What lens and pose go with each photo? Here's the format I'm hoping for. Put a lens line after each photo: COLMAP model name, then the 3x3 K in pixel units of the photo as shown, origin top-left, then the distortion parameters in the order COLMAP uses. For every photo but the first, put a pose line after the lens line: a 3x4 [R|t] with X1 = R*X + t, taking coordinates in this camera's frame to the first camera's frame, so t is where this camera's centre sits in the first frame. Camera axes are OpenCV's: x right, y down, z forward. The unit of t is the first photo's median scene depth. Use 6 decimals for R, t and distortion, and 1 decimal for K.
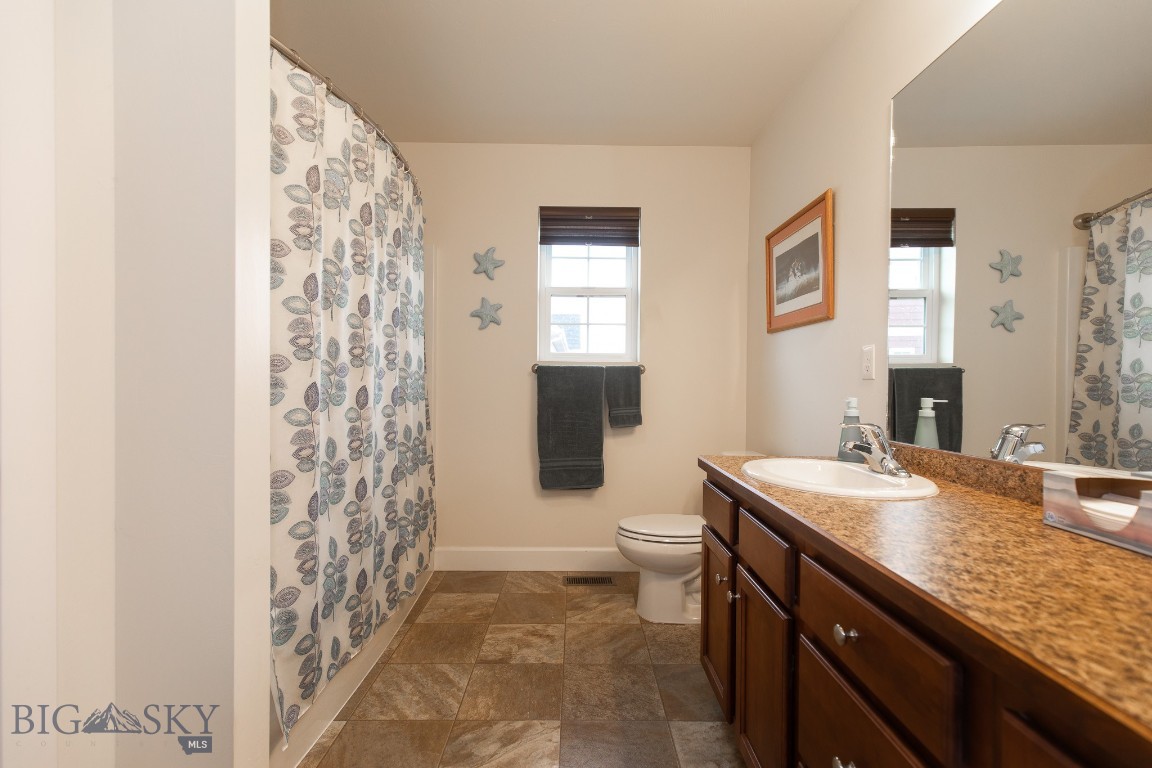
lens RADIAL K [[515.8, 0, 591.3], [0, 515.8, 383.5], [0, 0, 1]] dist [0.007059, -0.000406]
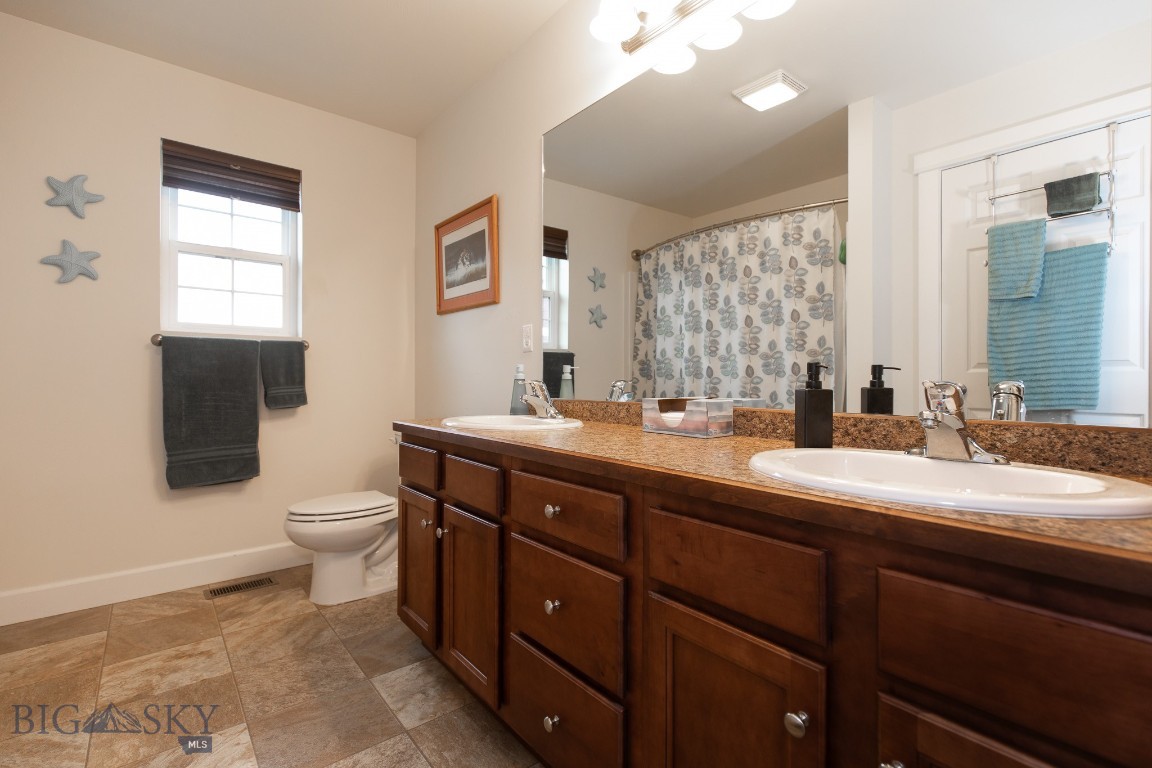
lens RADIAL K [[515.8, 0, 591.3], [0, 515.8, 383.5], [0, 0, 1]] dist [0.007059, -0.000406]
pose [[0.769473, -0.017913, 0.638428, -0.110007], [0.015042, 0.999838, 0.009925, 0.042907], [-0.638503, 0.001966, 0.769617, -0.051922]]
